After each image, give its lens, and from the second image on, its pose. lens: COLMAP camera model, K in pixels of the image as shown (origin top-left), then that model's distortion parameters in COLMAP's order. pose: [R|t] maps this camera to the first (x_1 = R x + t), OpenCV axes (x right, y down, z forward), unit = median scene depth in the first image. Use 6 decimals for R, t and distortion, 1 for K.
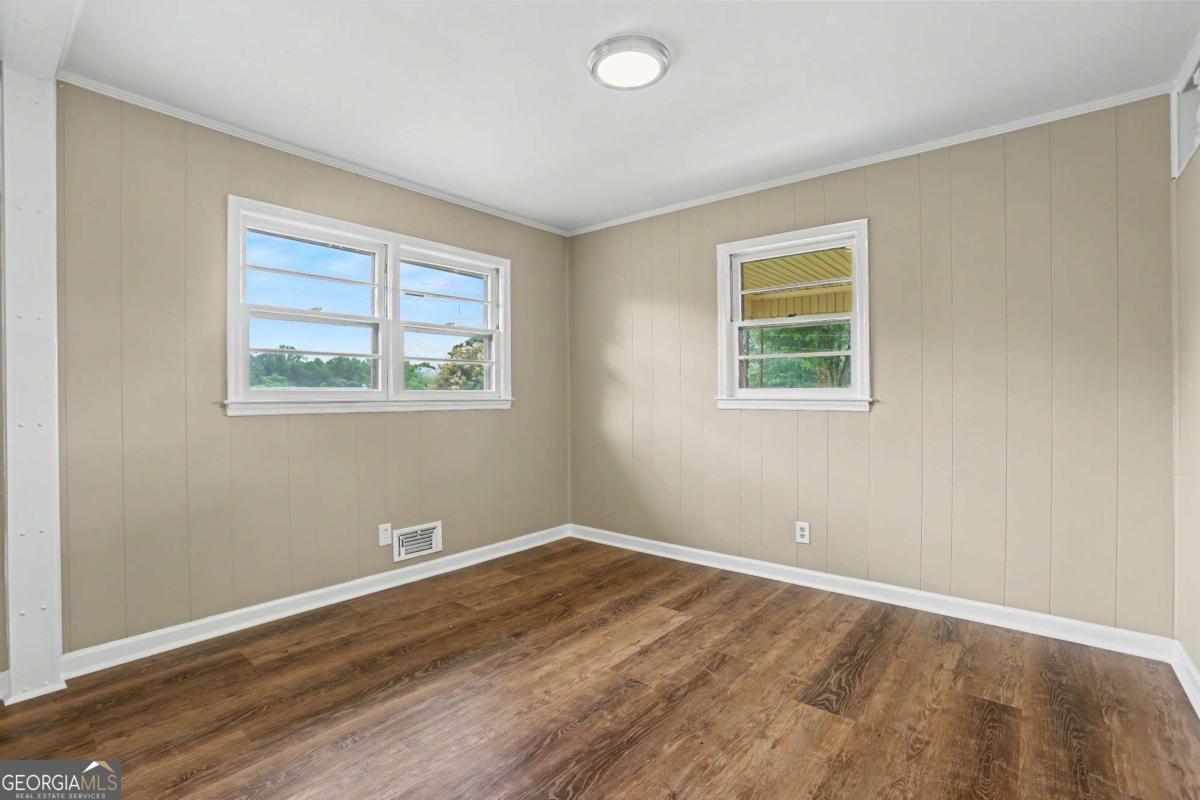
lens RADIAL K [[550.7, 0, 602.1], [0, 550.7, 391.4], [0, 0, 1]] dist [-0.054526, 0.014996]
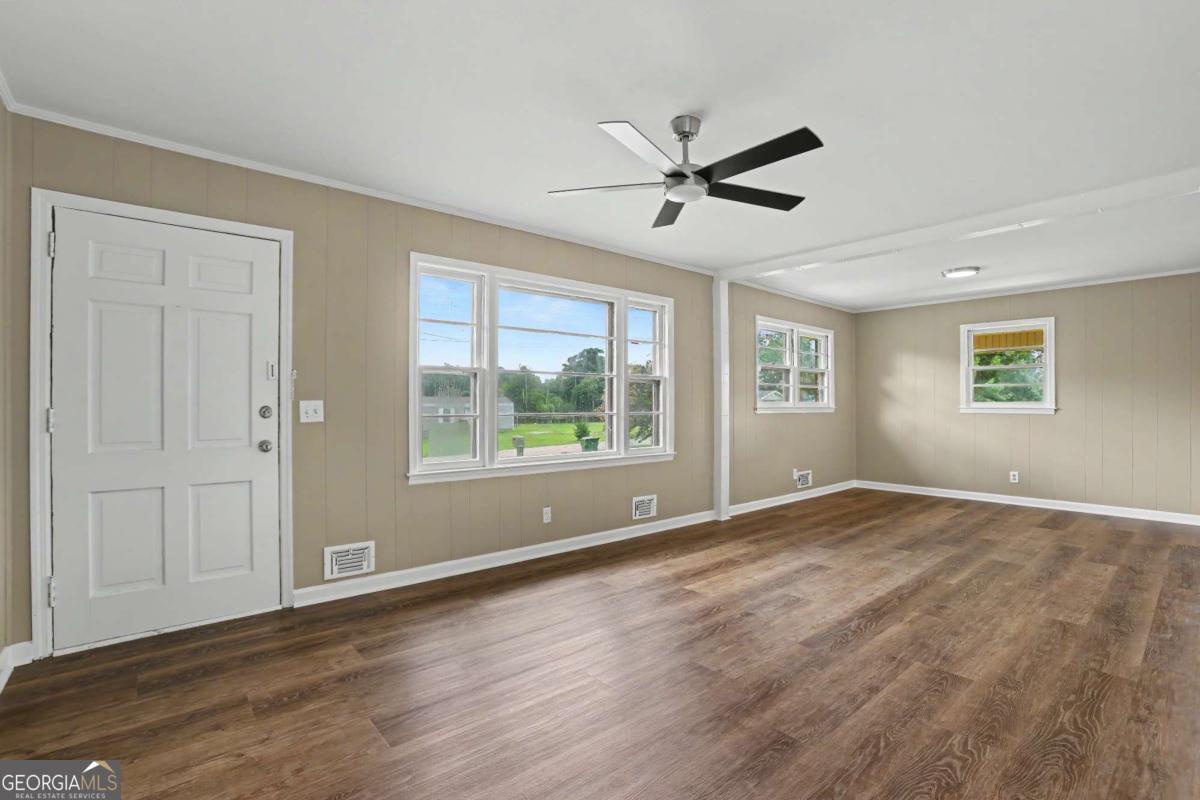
lens RADIAL K [[550.7, 0, 608.4], [0, 550.7, 402.2], [0, 0, 1]] dist [-0.054526, 0.014996]
pose [[0.988001, 0.002710, -0.154425, -0.781902], [-0.002833, 0.999996, -0.000576, -0.000236], [0.154423, 0.001007, 0.988004, -1.126220]]
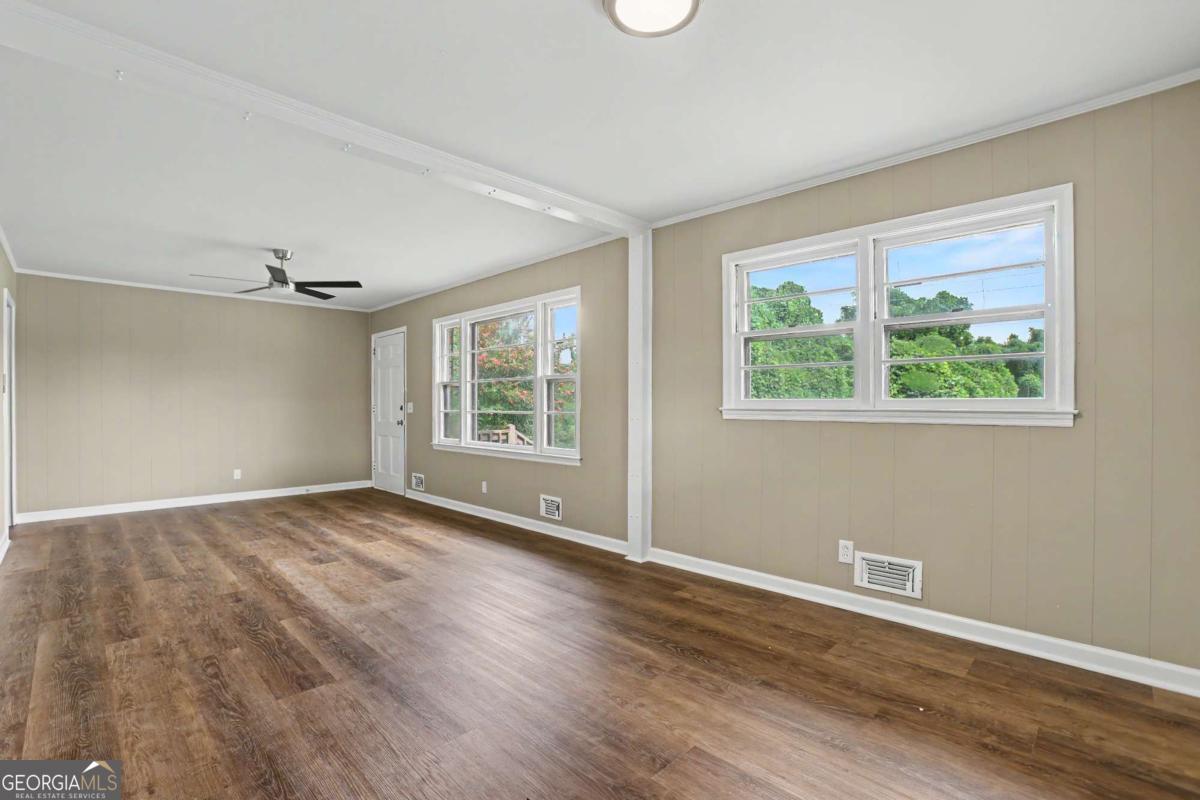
lens RADIAL K [[550.7, 0, 599.8], [0, 550.7, 399.8], [0, 0, 1]] dist [-0.054526, 0.014996]
pose [[-0.091889, -0.008707, -0.995731, 0.587992], [0.004197, 0.999949, -0.009132, 0.007179], [0.995760, -0.005018, -0.091848, 0.674734]]
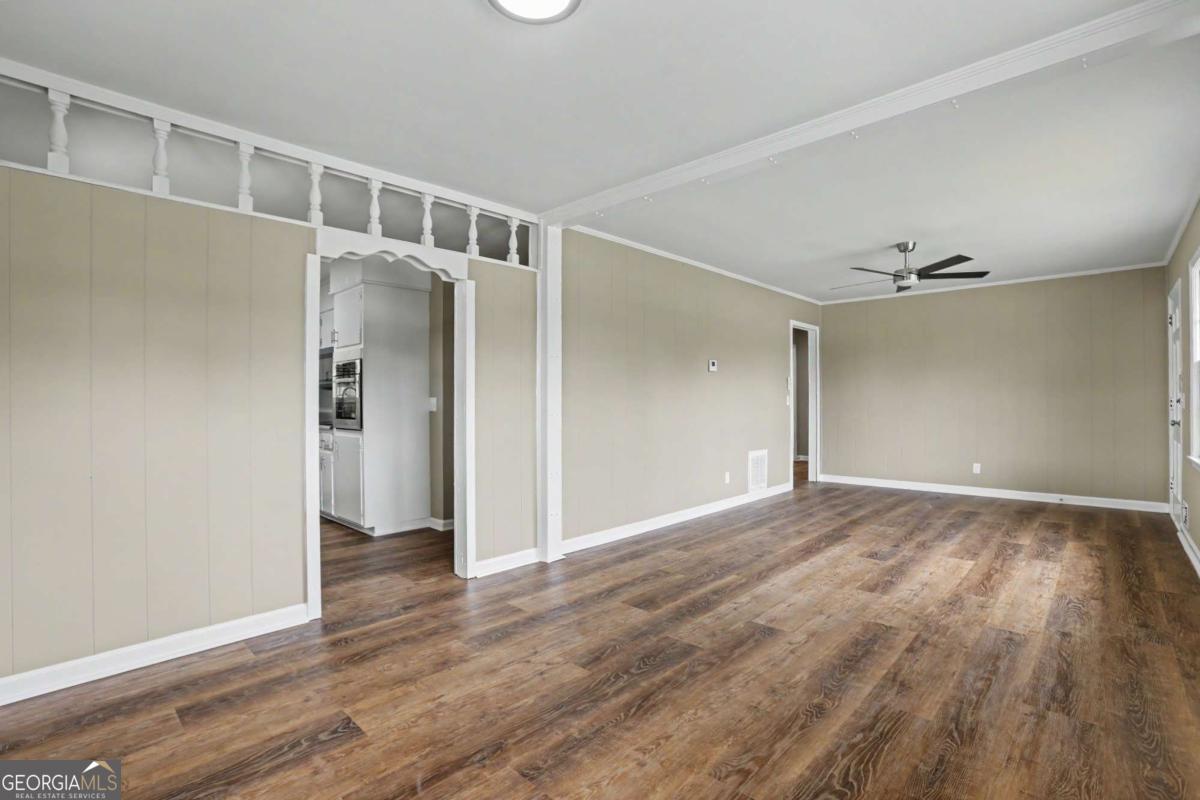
lens RADIAL K [[550.7, 0, 602.2], [0, 550.7, 400.0], [0, 0, 1]] dist [-0.054526, 0.014996]
pose [[-0.997619, 0.007404, 0.068567, -0.067575], [0.007228, 0.999970, -0.002814, 0.007449], [-0.068586, -0.002312, -0.997643, 1.200086]]
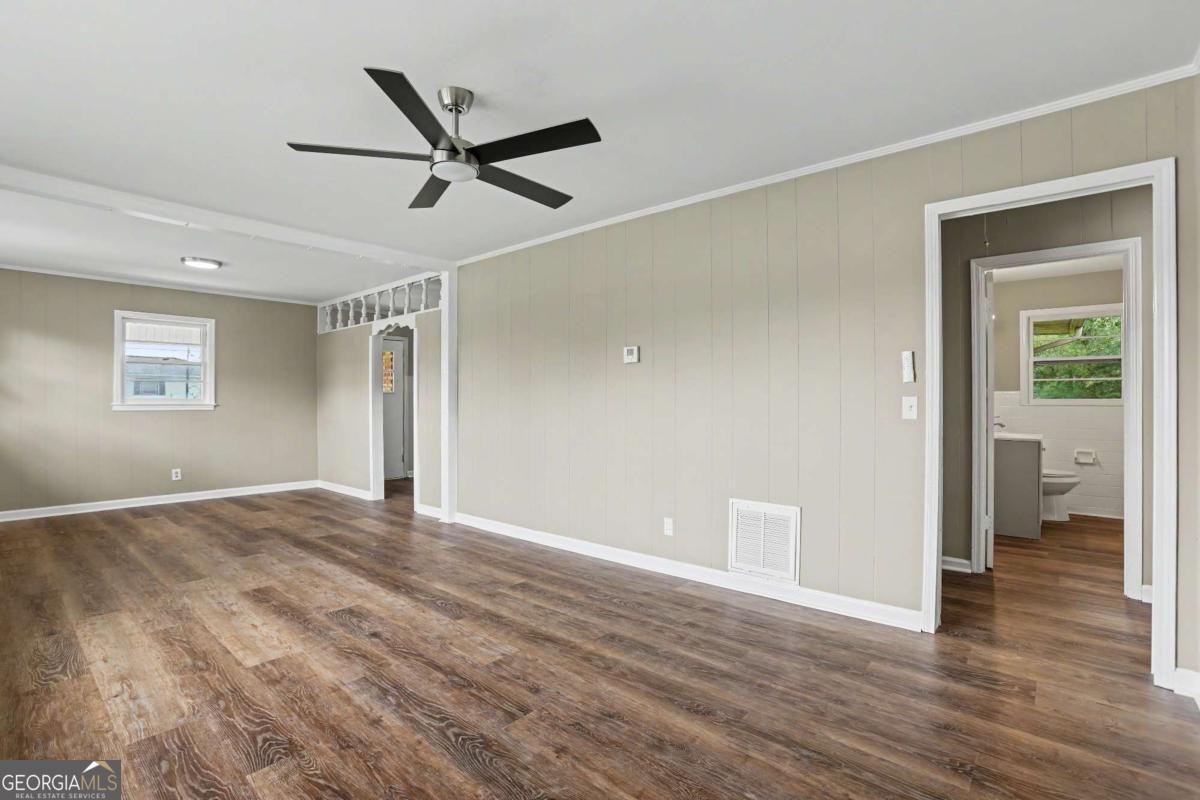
lens RADIAL K [[550.7, 0, 600.0], [0, 550.7, 400.1], [0, 0, 1]] dist [-0.054526, 0.014996]
pose [[0.015832, 0.007148, 0.999849, -1.522169], [-0.005188, 0.999962, -0.007067, 0.004895], [-0.999861, -0.005076, 0.015869, -0.521074]]
